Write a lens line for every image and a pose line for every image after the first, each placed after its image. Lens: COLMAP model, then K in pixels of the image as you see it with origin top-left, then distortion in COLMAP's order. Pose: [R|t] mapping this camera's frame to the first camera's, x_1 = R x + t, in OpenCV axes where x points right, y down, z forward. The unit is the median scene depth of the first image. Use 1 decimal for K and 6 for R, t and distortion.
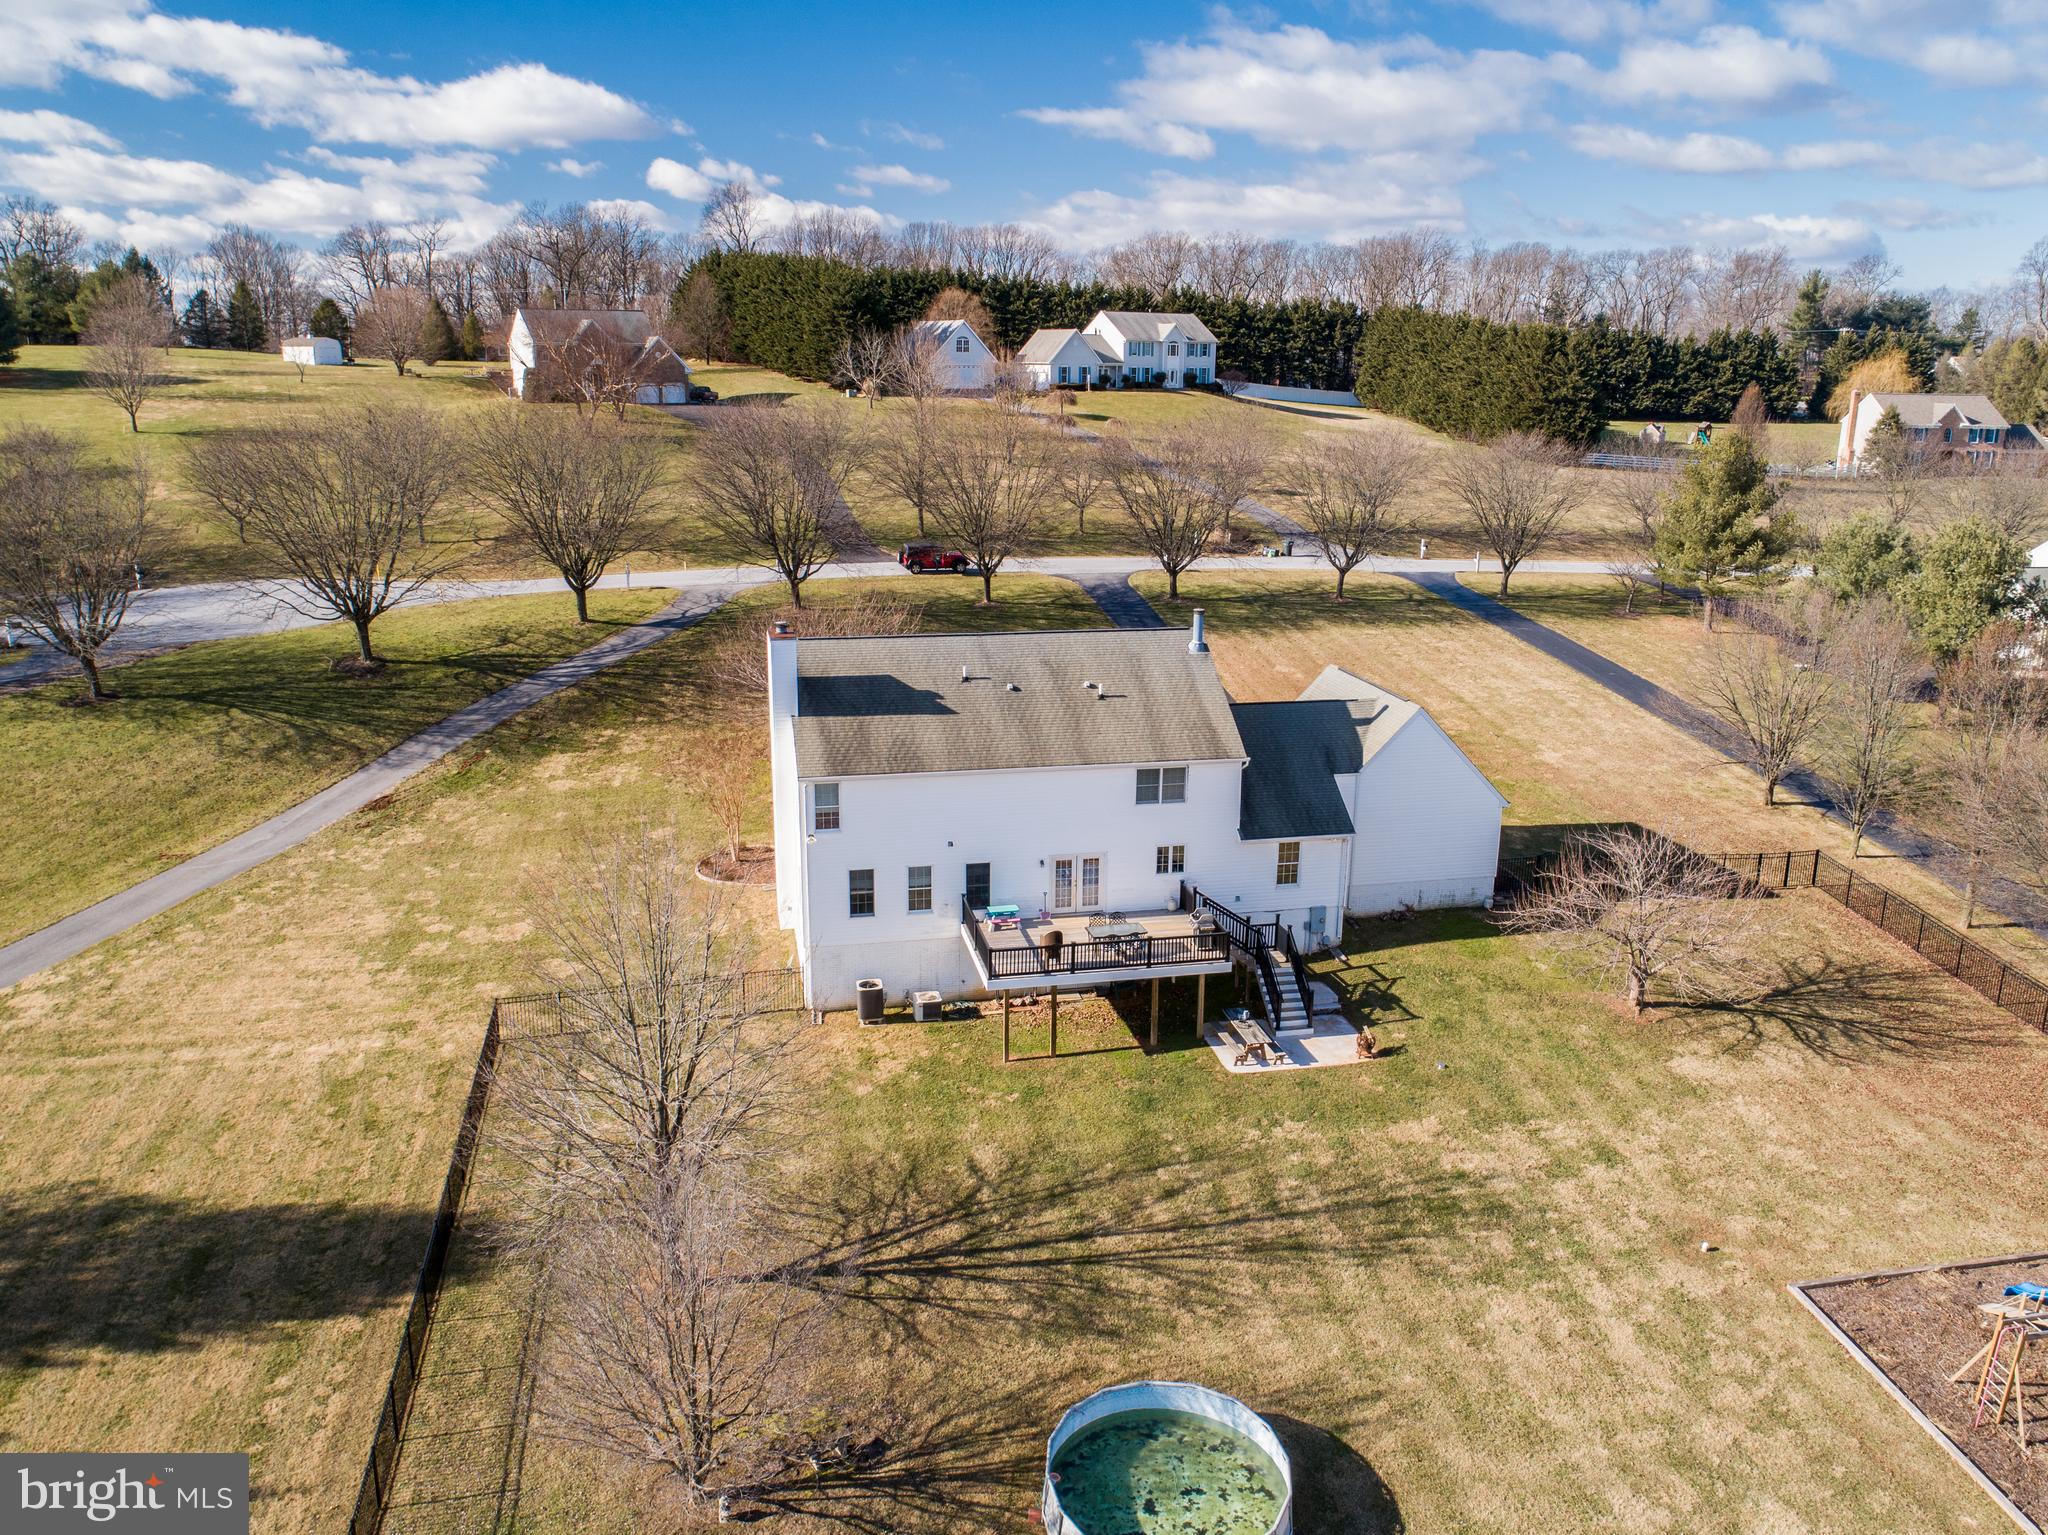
lens RADIAL K [[1553.6, 0, 1024.0], [0, 1553.6, 767.5], [0, 0, 1]] dist [-0.030094, 0.018767]
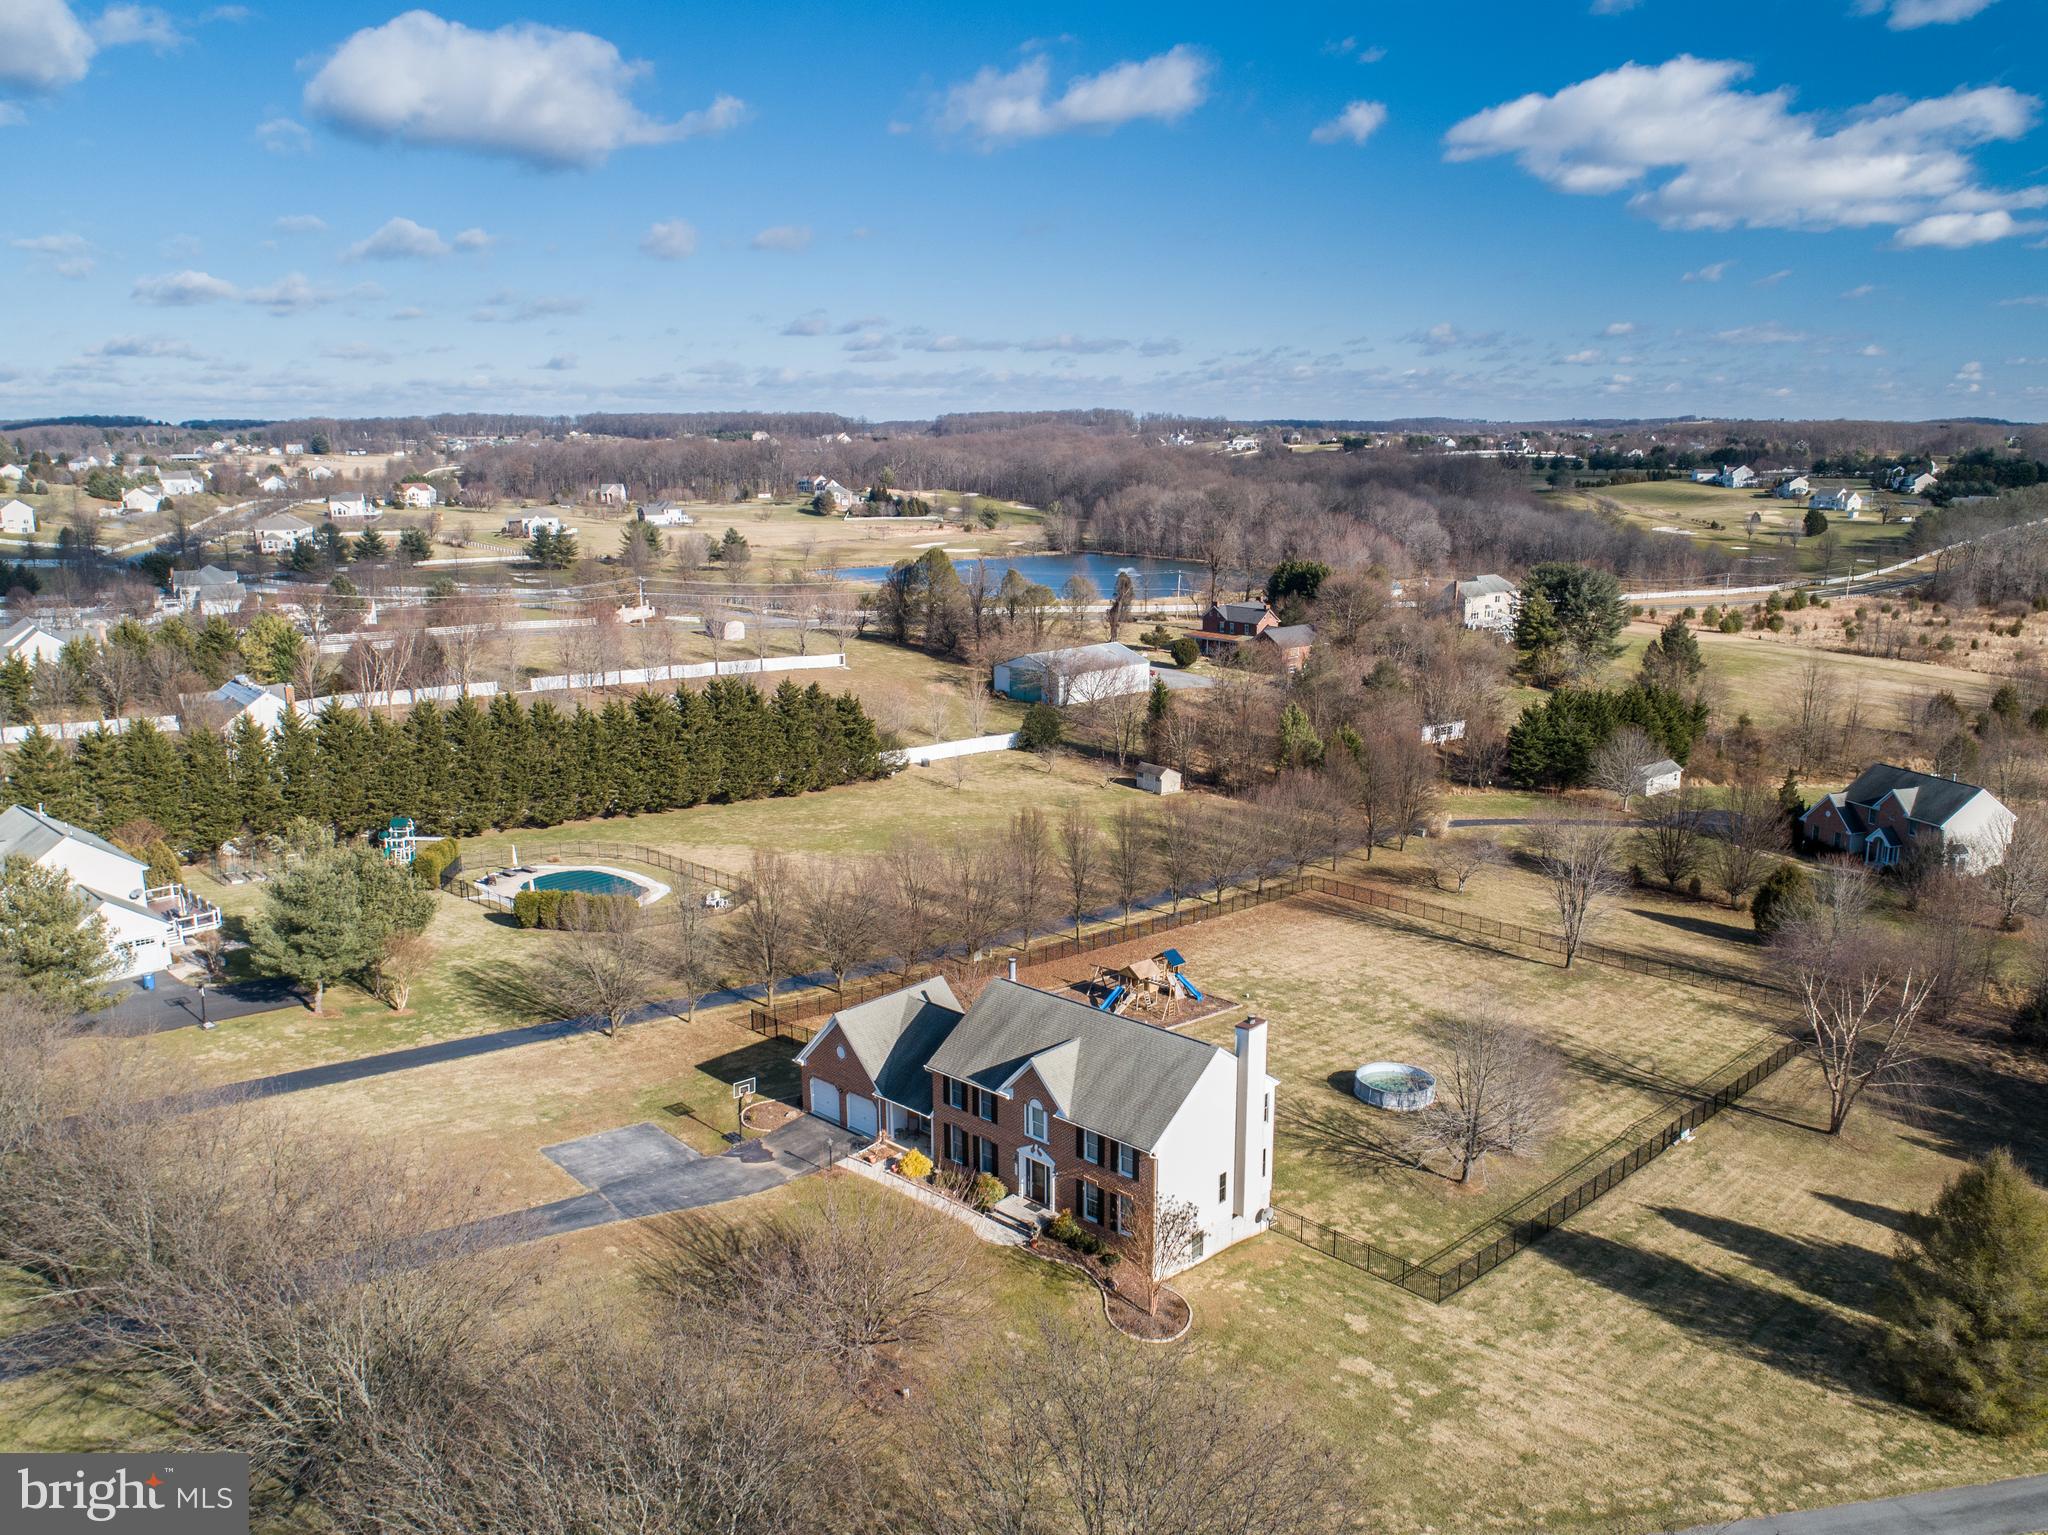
lens RADIAL K [[1564.1, 0, 1024.0], [0, 1564.1, 767.5], [0, 0, 1]] dist [-0.025832, 0.009424]
pose [[-0.578423, -0.178713, 0.795920, -1.073876], [0.209813, 0.910286, 0.356872, -0.810675], [-0.788292, 0.373417, -0.489034, 1.646226]]
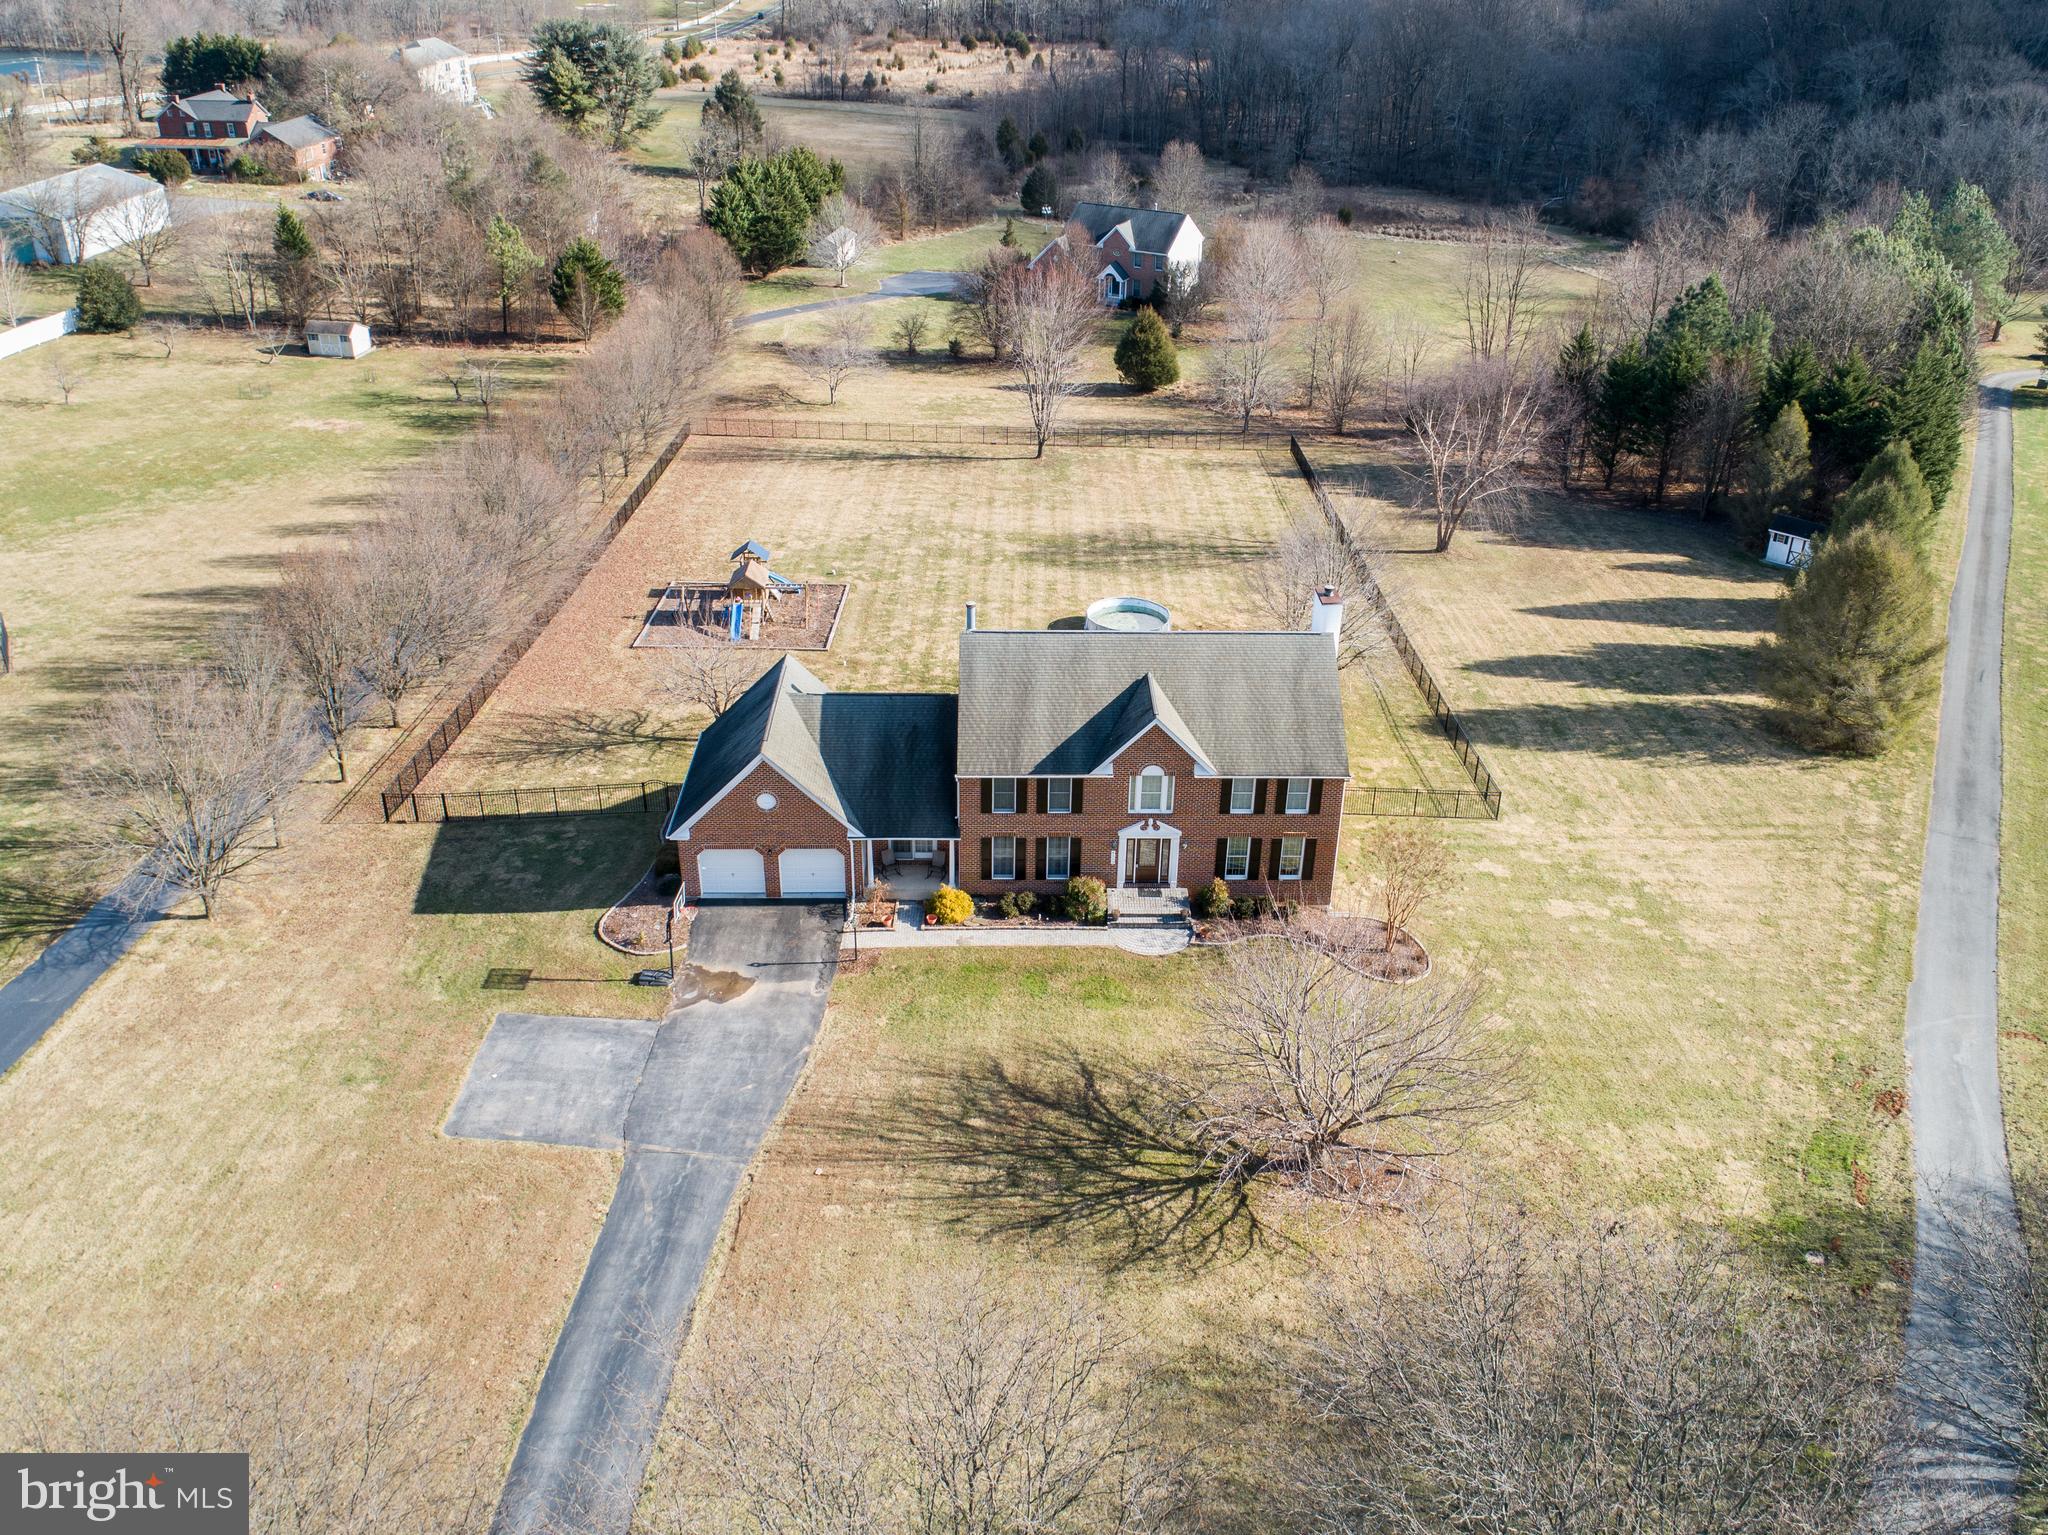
lens RADIAL K [[1583.1, 0, 1024.2], [0, 1583.1, 654.8], [0, 0, 1]] dist [-0.024921, 0.012910]
pose [[-0.981630, -0.103085, 0.160550, -0.112753], [0.028830, 0.751674, 0.658904, -0.817677], [-0.188604, 0.651429, -0.734894, 1.831863]]
